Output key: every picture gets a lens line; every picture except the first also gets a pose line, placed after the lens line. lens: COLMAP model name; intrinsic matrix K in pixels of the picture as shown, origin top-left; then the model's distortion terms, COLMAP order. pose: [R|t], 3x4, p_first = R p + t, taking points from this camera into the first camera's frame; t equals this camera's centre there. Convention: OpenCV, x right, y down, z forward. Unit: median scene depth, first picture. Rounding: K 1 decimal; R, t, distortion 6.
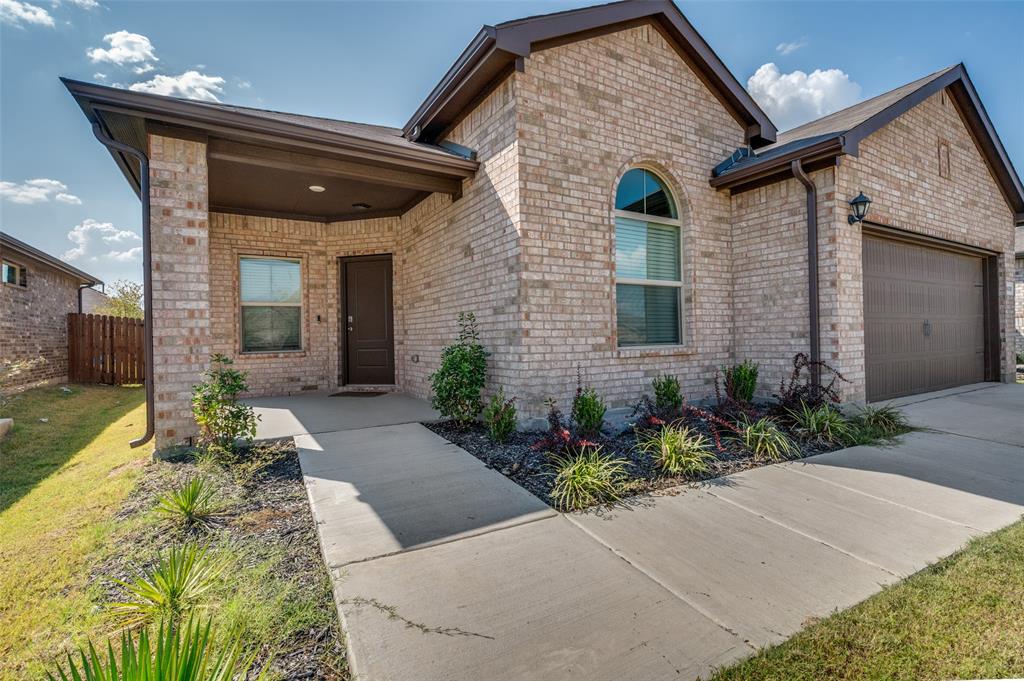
lens RADIAL K [[470.7, 0, 514.7], [0, 470.7, 339.7], [0, 0, 1]] dist [-0.001131, -0.000377]
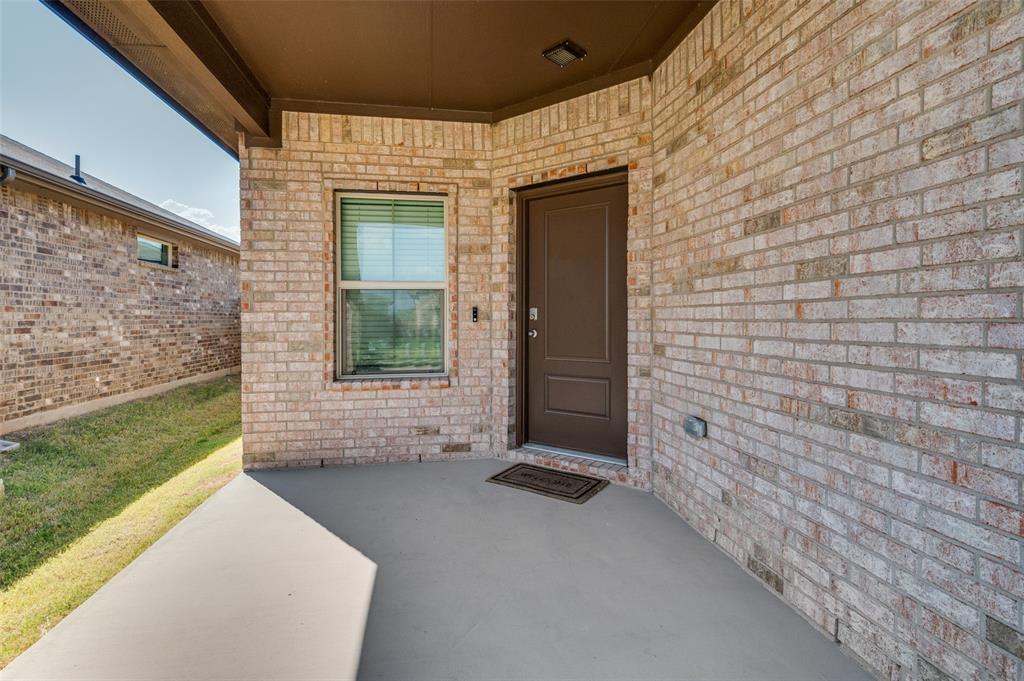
lens RADIAL K [[470.7, 0, 510.4], [0, 470.7, 336.7], [0, 0, 1]] dist [-0.001131, -0.000377]
pose [[0.929227, 0.030645, -0.368237, -0.193729], [-0.016941, 0.999040, 0.040392, -0.040731], [0.369122, -0.031295, 0.928854, 0.543830]]
